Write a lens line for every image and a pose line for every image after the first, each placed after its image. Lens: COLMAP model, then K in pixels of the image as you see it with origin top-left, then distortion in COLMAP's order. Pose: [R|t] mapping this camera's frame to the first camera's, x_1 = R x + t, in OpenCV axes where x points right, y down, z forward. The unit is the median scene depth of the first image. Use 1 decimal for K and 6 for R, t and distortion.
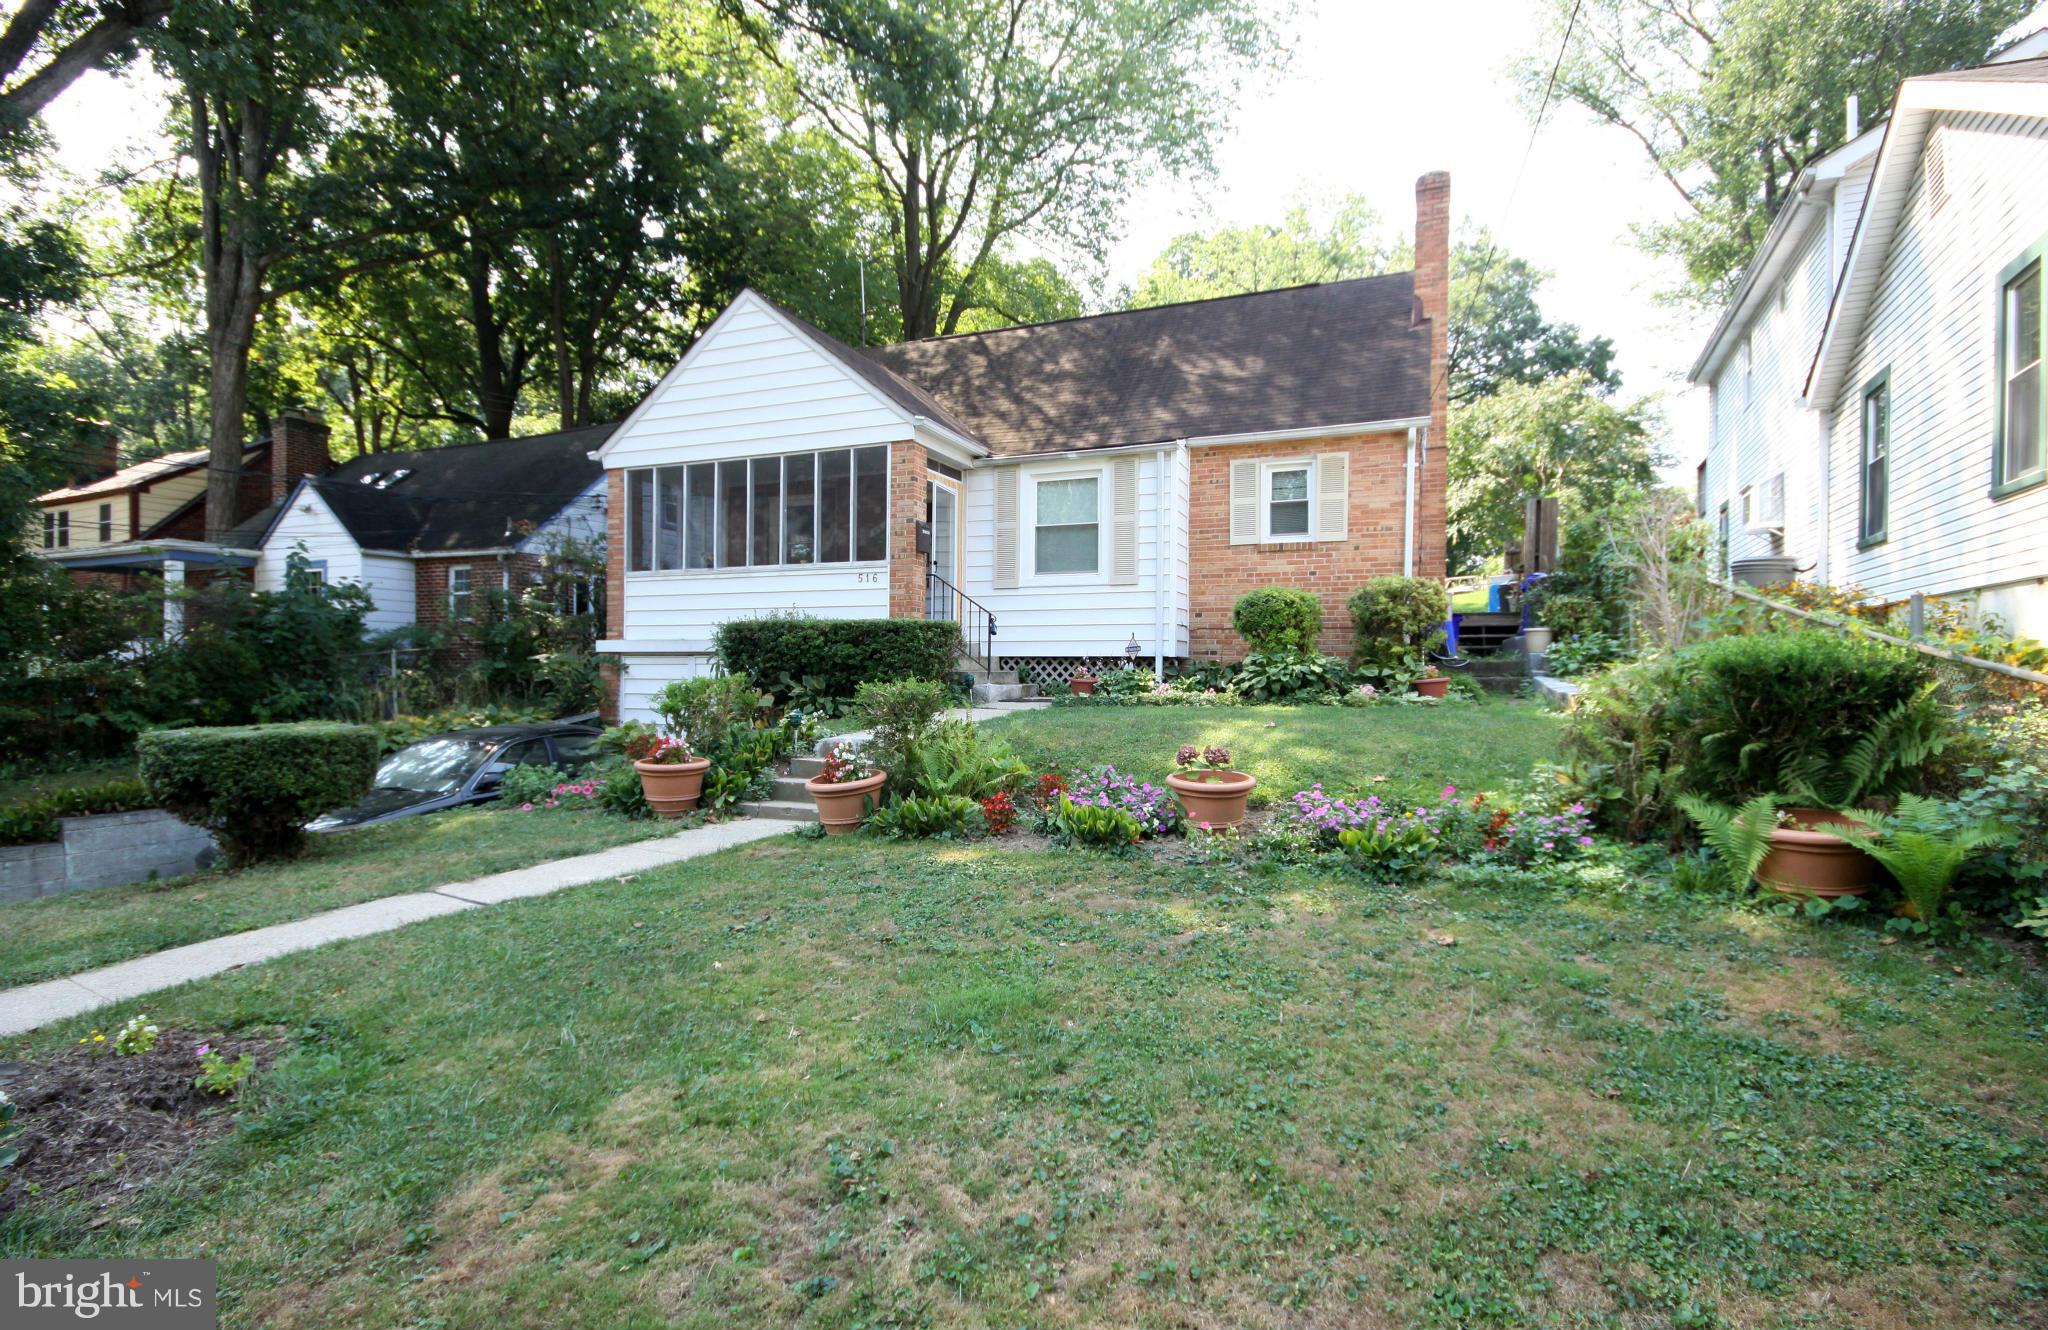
lens RADIAL K [[960.8, 0, 1029.0], [0, 960.8, 680.4], [0, 0, 1]] dist [0.015613, -0.018006]
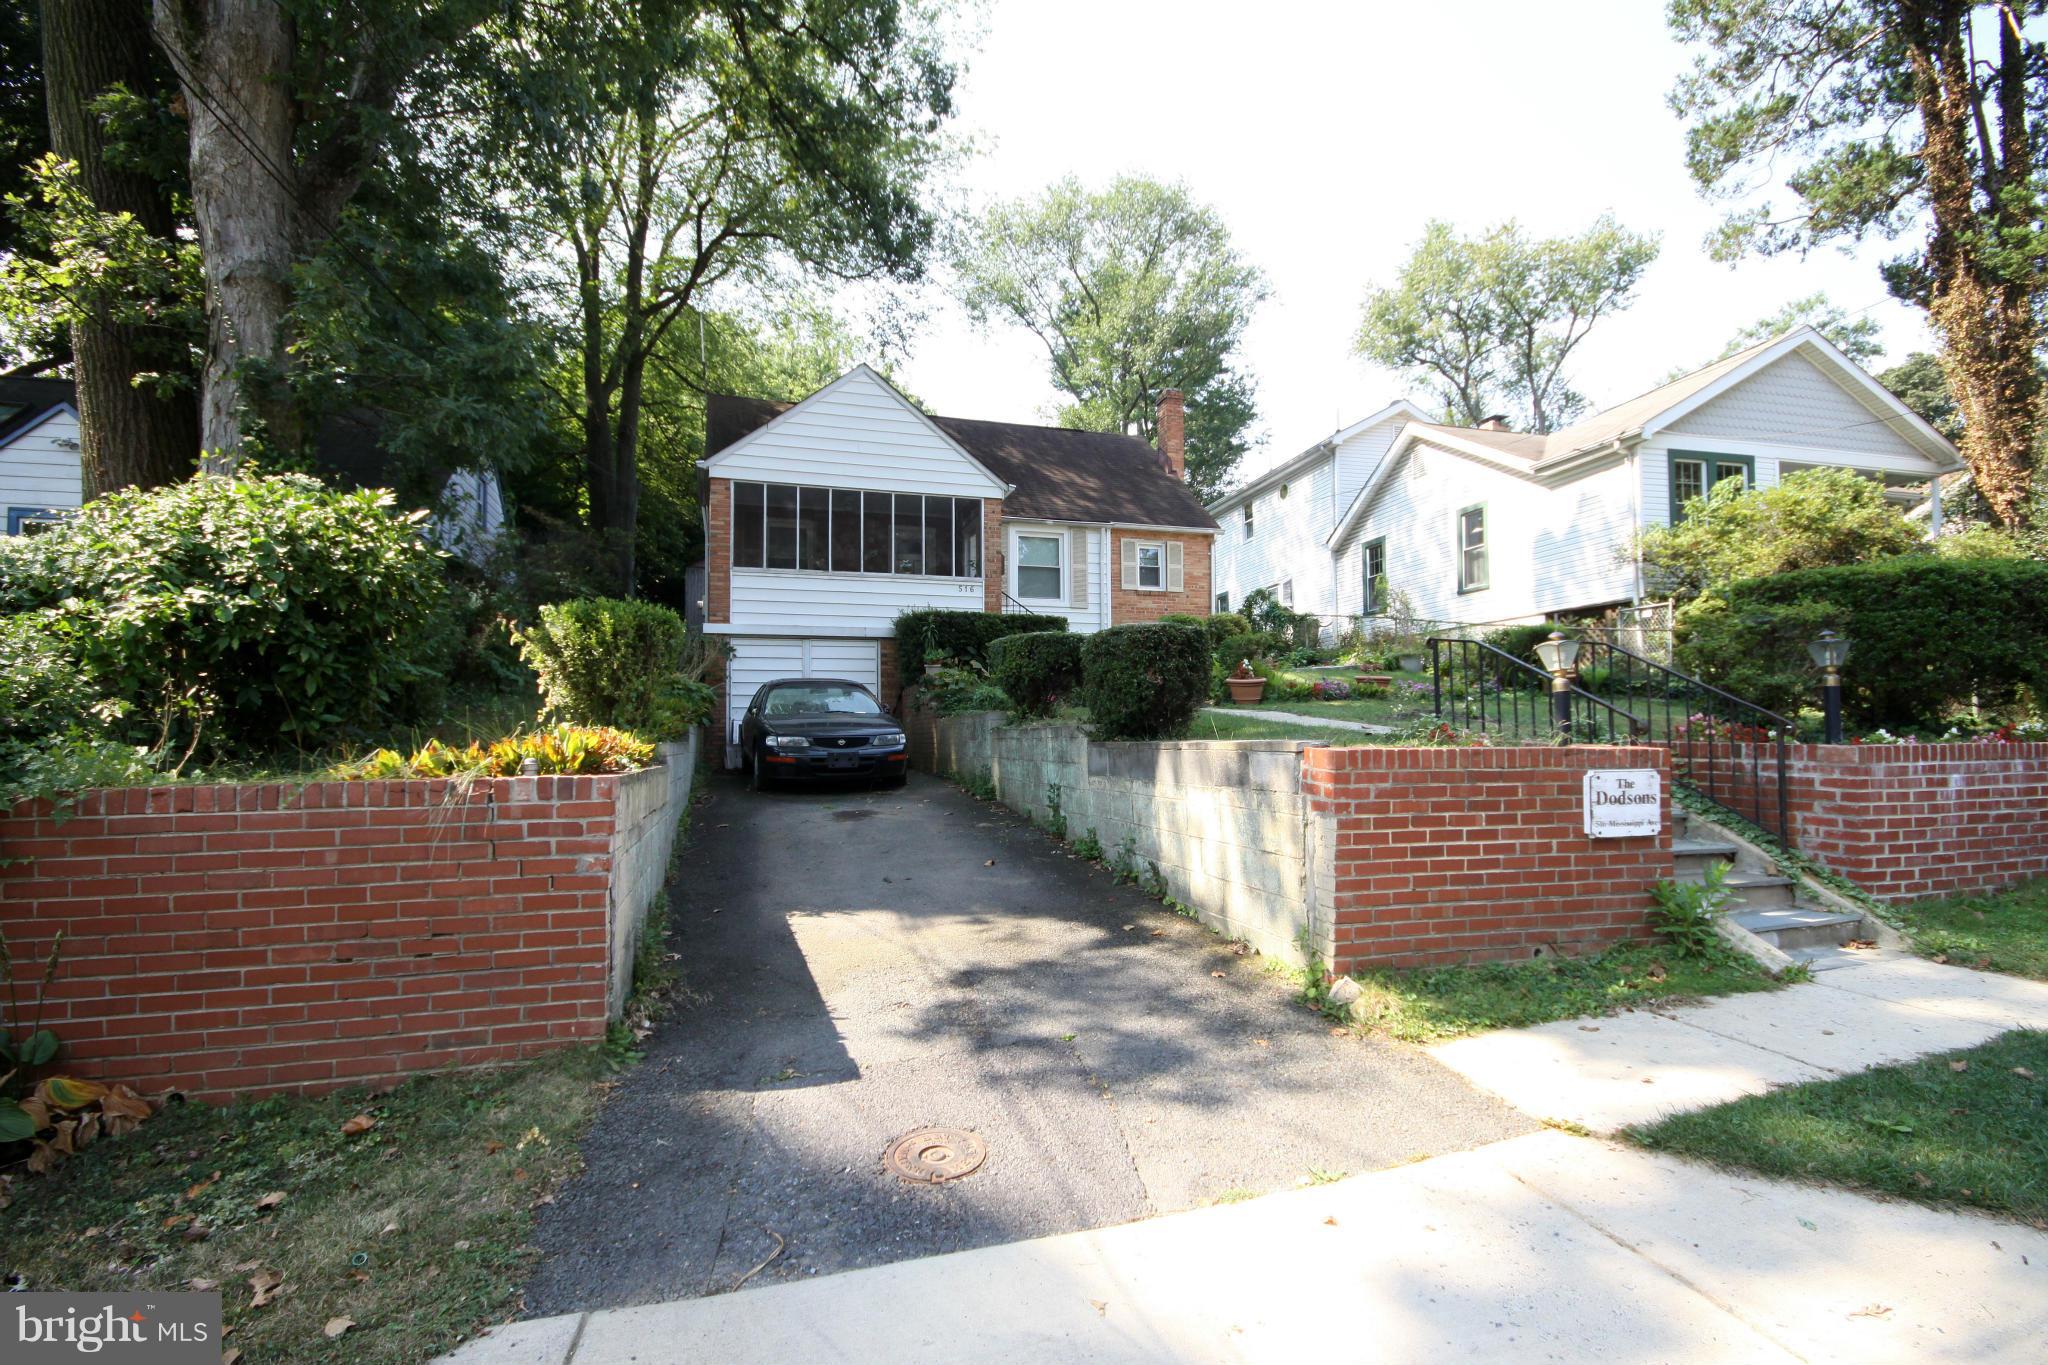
lens RADIAL K [[939.8, 0, 1023.7], [0, 939.8, 701.3], [0, 0, 1]] dist [0.006888, -0.014566]
pose [[0.762603, 0.013702, 0.646722, -0.950504], [0.019747, 0.998817, -0.044446, 0.118176], [-0.646566, 0.046665, 0.761430, -0.107457]]
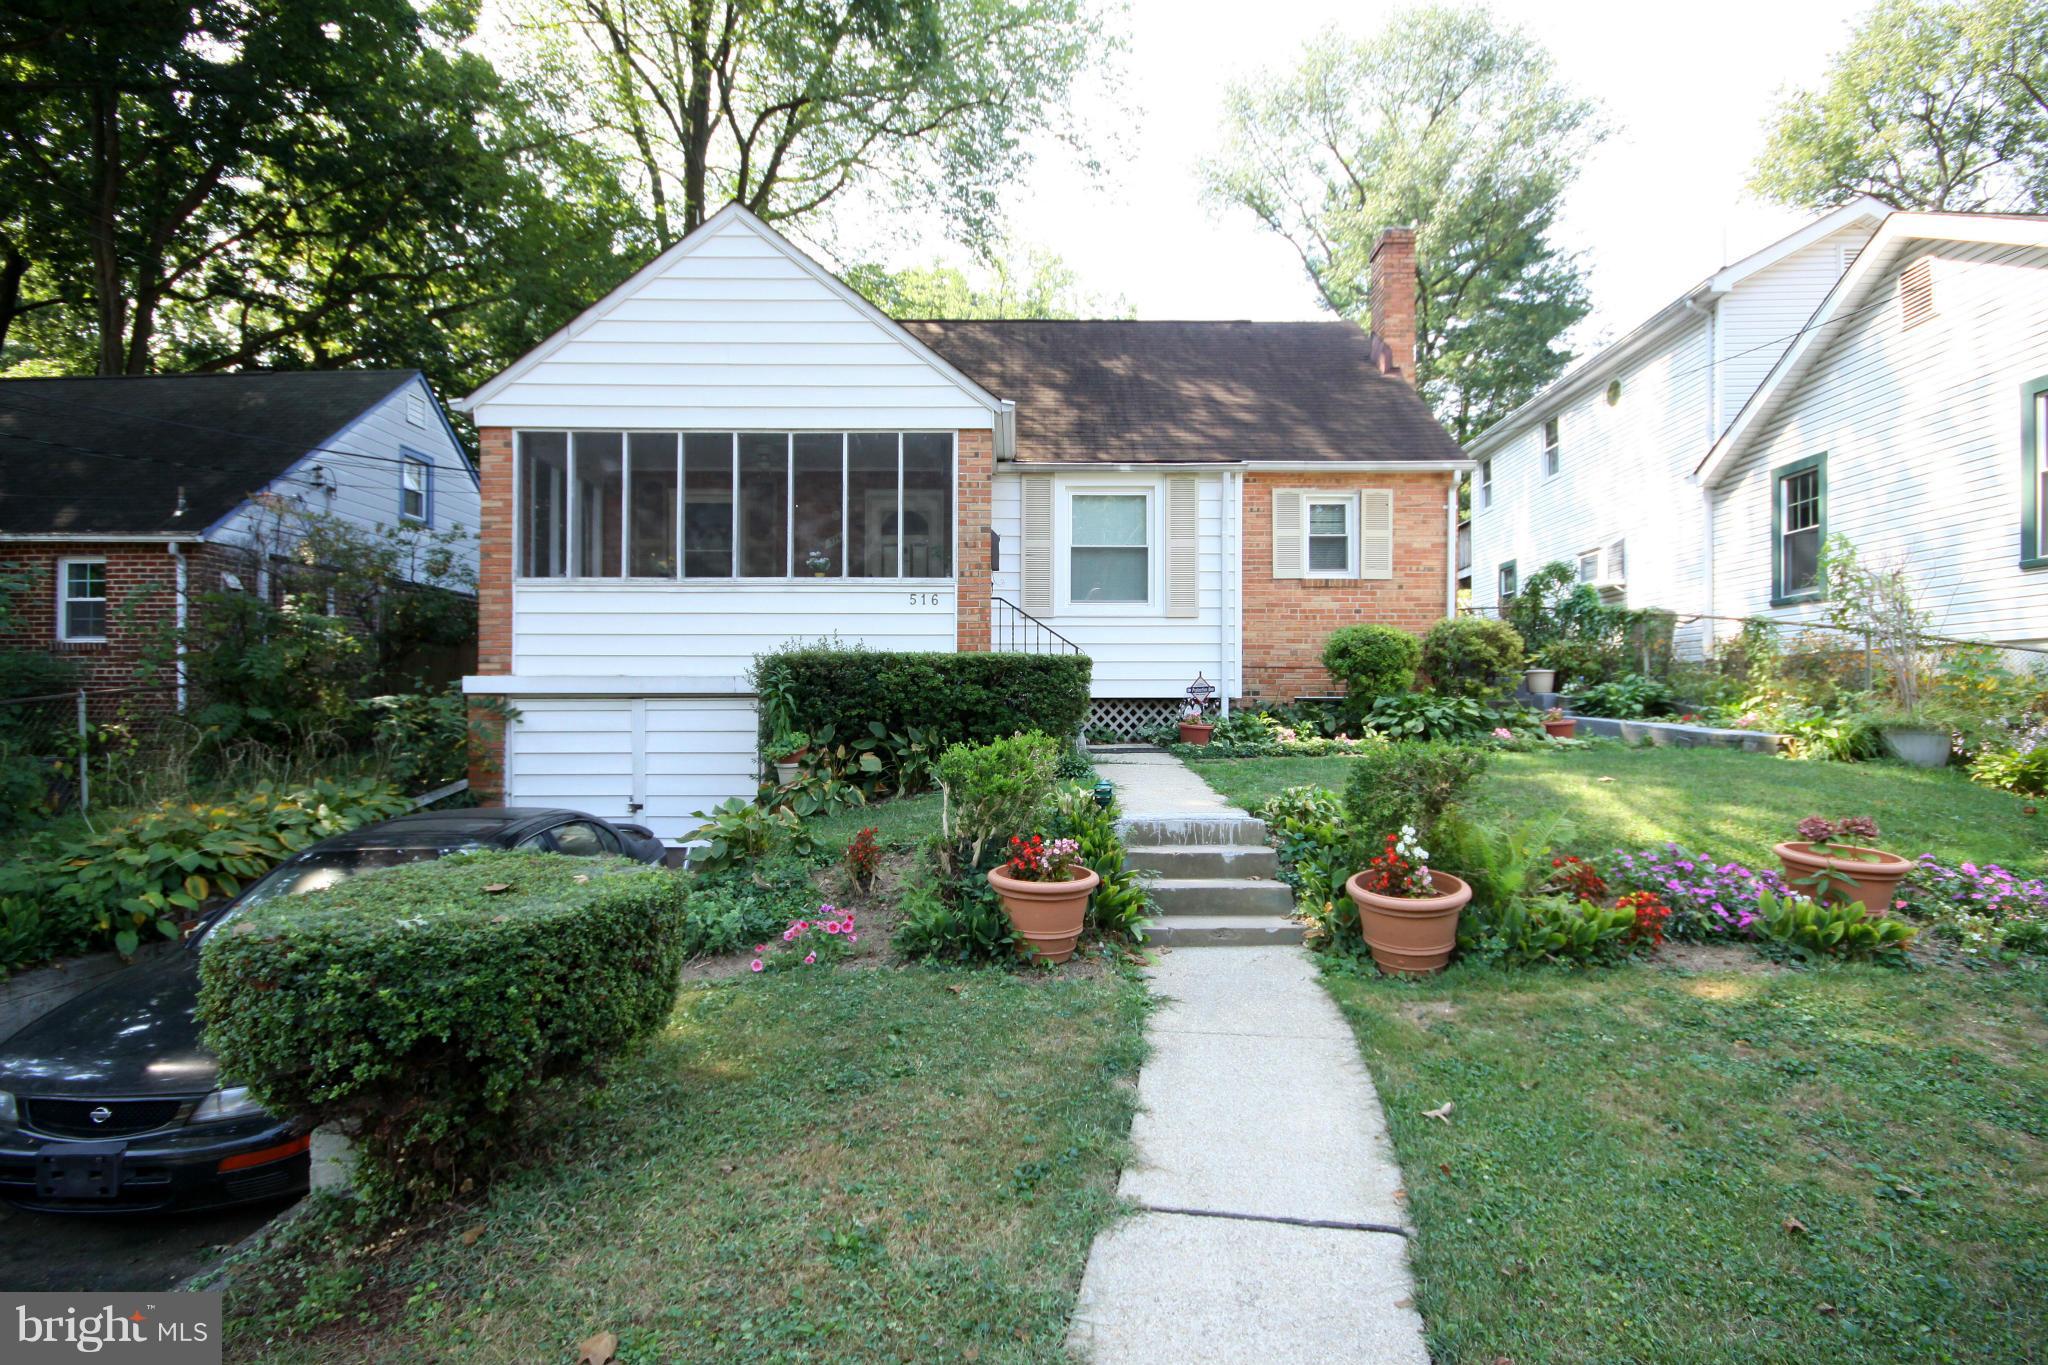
lens RADIAL K [[938.3, 0, 1028.7], [0, 938.3, 701.0], [0, 0, 1]] dist [0.016264, -0.014740]
pose [[0.920368, -0.005638, 0.391012, -0.367846], [0.009783, 0.999915, -0.008609, -0.015123], [-0.390930, 0.011748, 0.920345, 0.247535]]
